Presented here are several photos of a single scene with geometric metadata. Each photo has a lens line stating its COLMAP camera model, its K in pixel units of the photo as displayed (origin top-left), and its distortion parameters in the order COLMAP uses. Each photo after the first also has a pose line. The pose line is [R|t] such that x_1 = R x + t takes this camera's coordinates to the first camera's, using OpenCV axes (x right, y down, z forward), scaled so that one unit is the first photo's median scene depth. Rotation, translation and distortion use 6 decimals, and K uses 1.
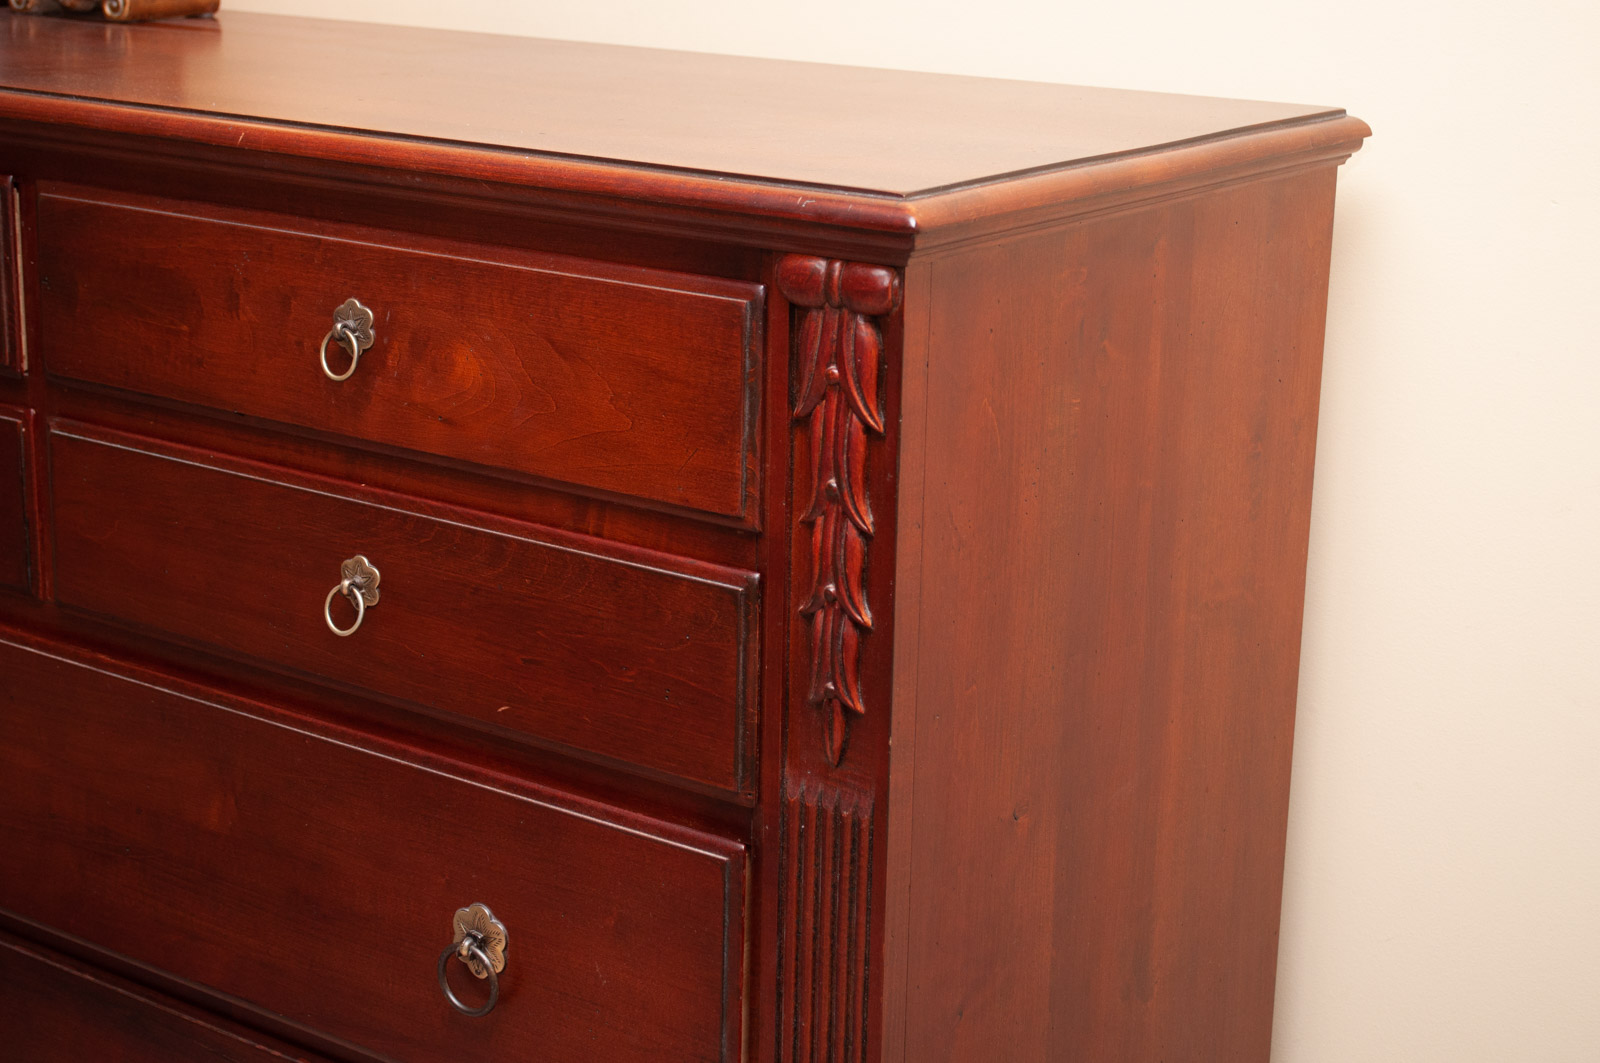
lens RADIAL K [[2663.6, 0, 800.0], [0, 2663.6, 531.5], [0, 0, 1]] dist [-0.008065, -0.057024]
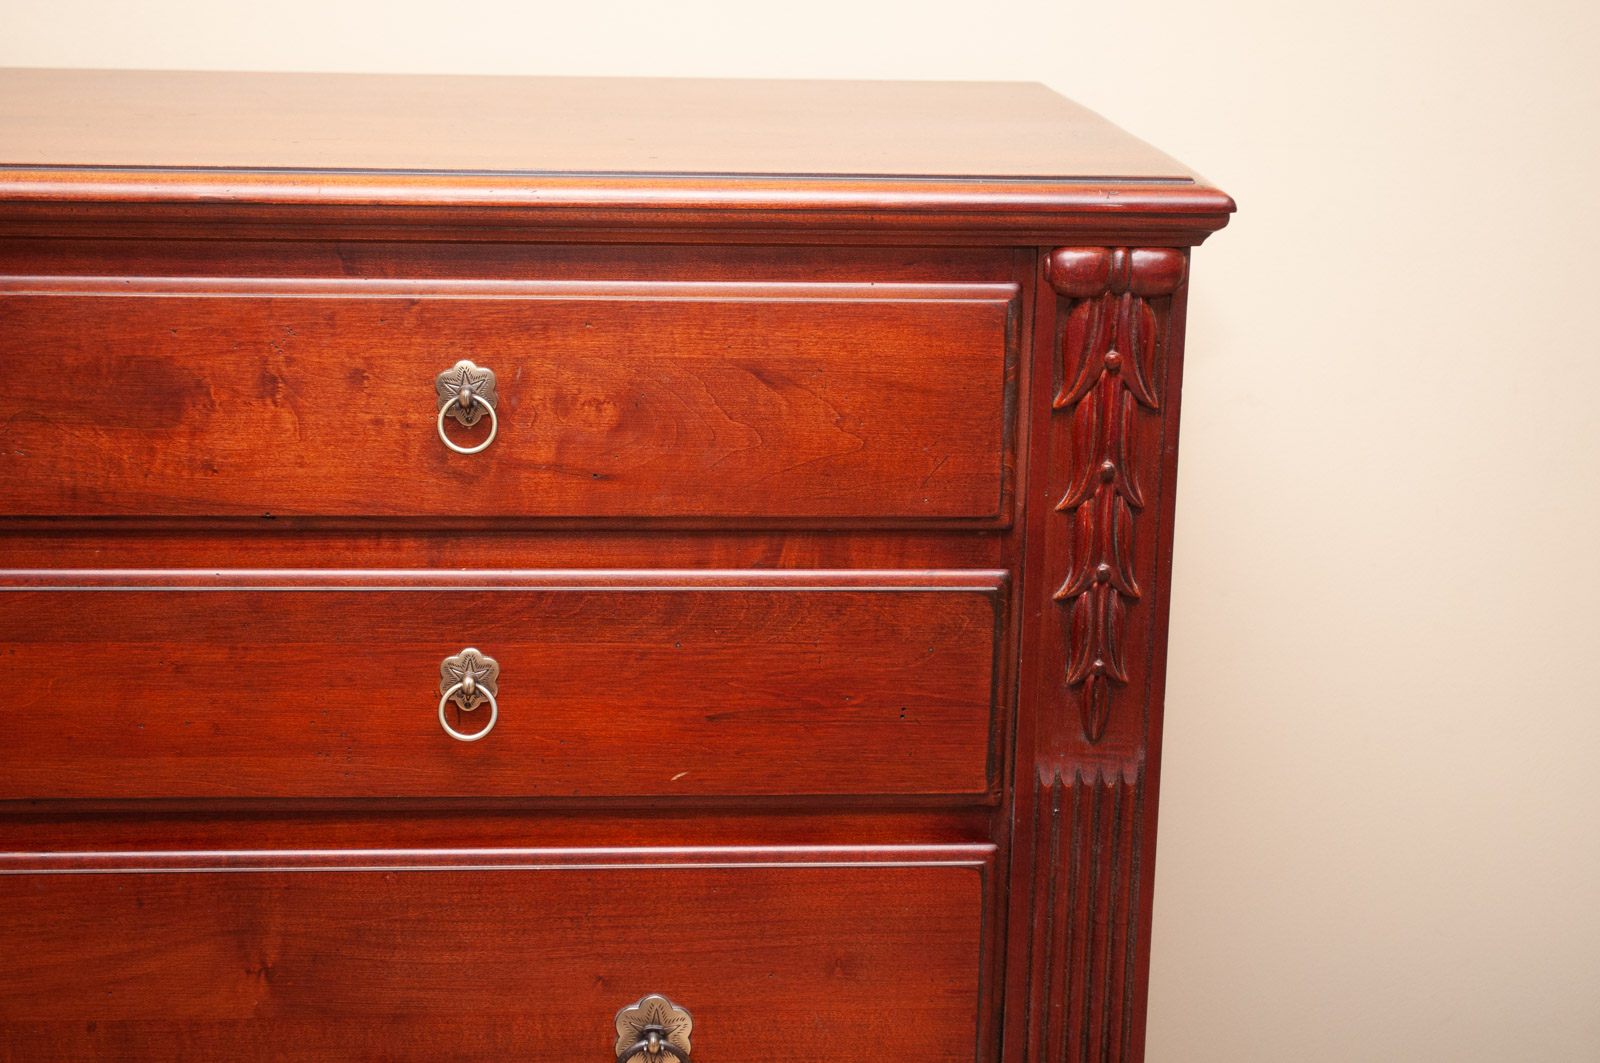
lens RADIAL K [[2942.3, 0, 800.0], [0, 2942.3, 531.5], [0, 0, 1]] dist [0.030298, -0.078161]
pose [[0.762874, -0.157996, 0.626945, -0.750512], [0.166255, 0.985013, 0.045931, -0.061039], [-0.624806, 0.069193, 0.777708, 0.176442]]
